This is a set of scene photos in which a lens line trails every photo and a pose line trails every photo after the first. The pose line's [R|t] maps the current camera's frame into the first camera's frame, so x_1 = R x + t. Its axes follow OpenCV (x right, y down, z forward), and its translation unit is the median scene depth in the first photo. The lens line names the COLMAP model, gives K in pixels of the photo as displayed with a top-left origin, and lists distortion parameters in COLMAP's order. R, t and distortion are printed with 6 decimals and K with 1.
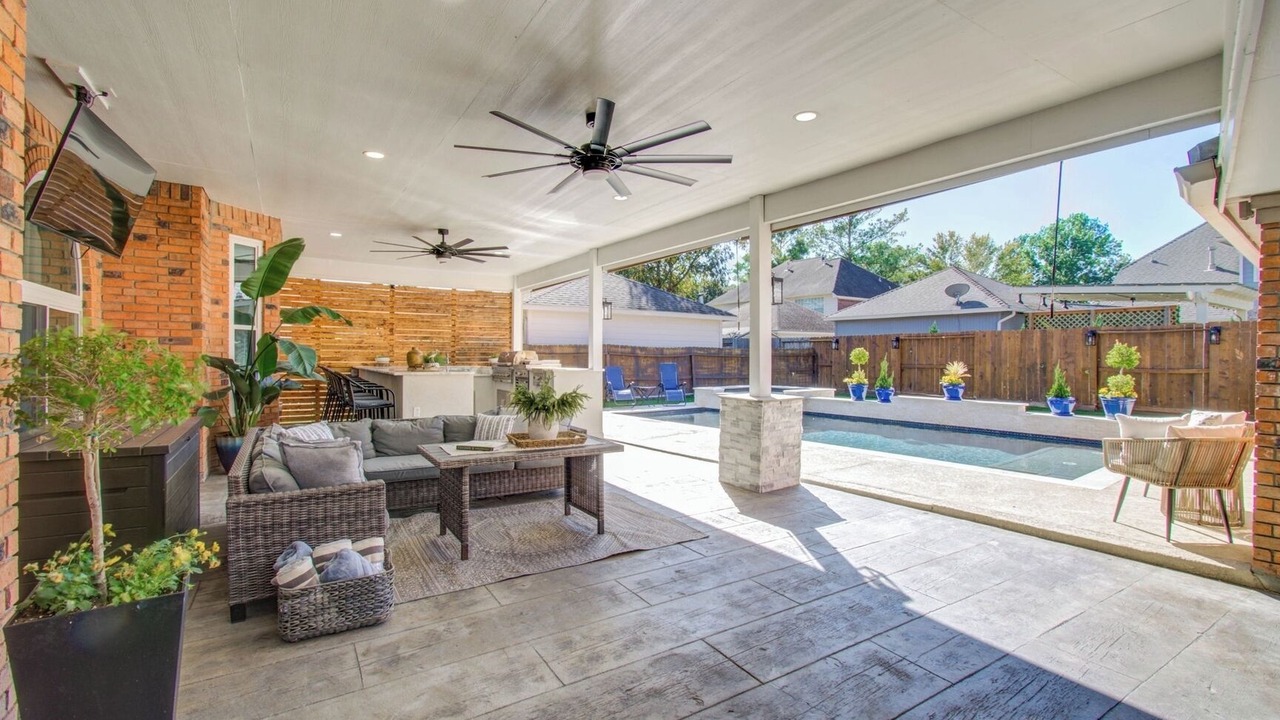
lens RADIAL K [[566.3, 0, 639.2], [0, 566.3, 360.0], [0, 0, 1]] dist [0.000855, 0.000331]
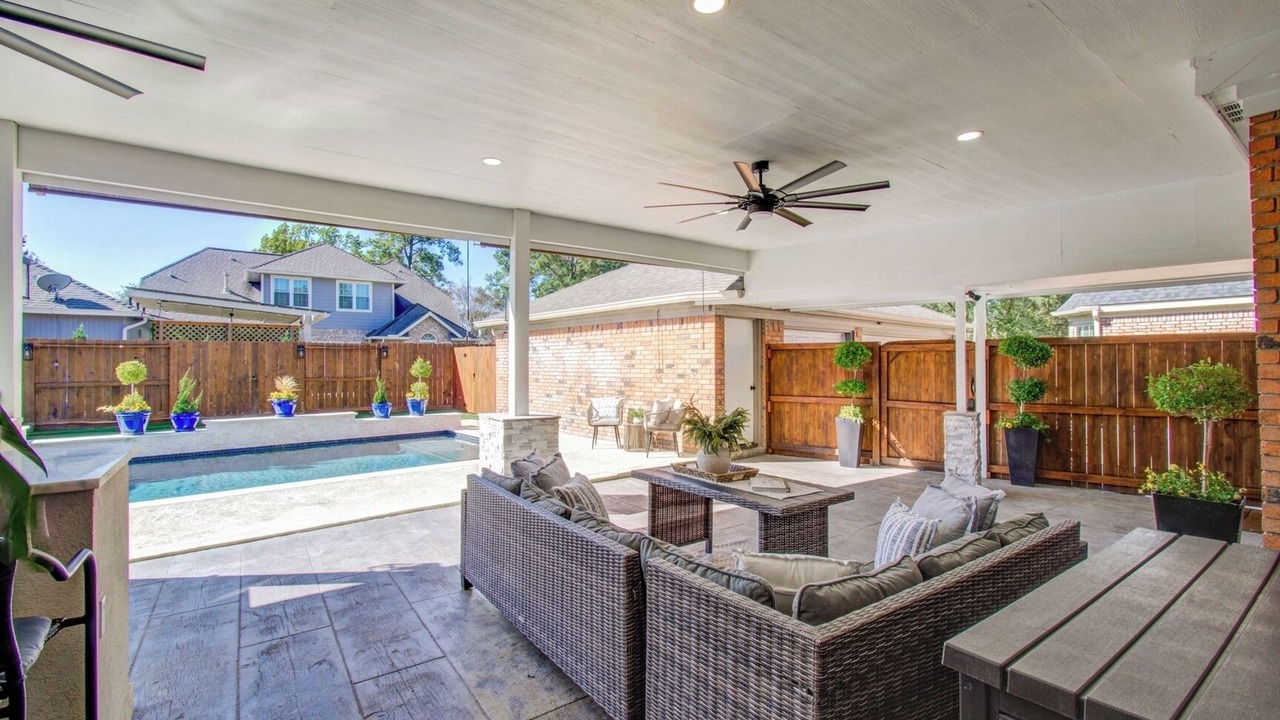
lens RADIAL K [[566.3, 0, 635.2], [0, 566.3, 358.8], [0, 0, 1]] dist [0.000855, 0.000331]
pose [[-0.085847, 0.003258, 0.996303, -0.379676], [0.013832, 0.999902, -0.002077, -0.013920], [-0.996212, 0.013602, -0.085883, 0.435522]]
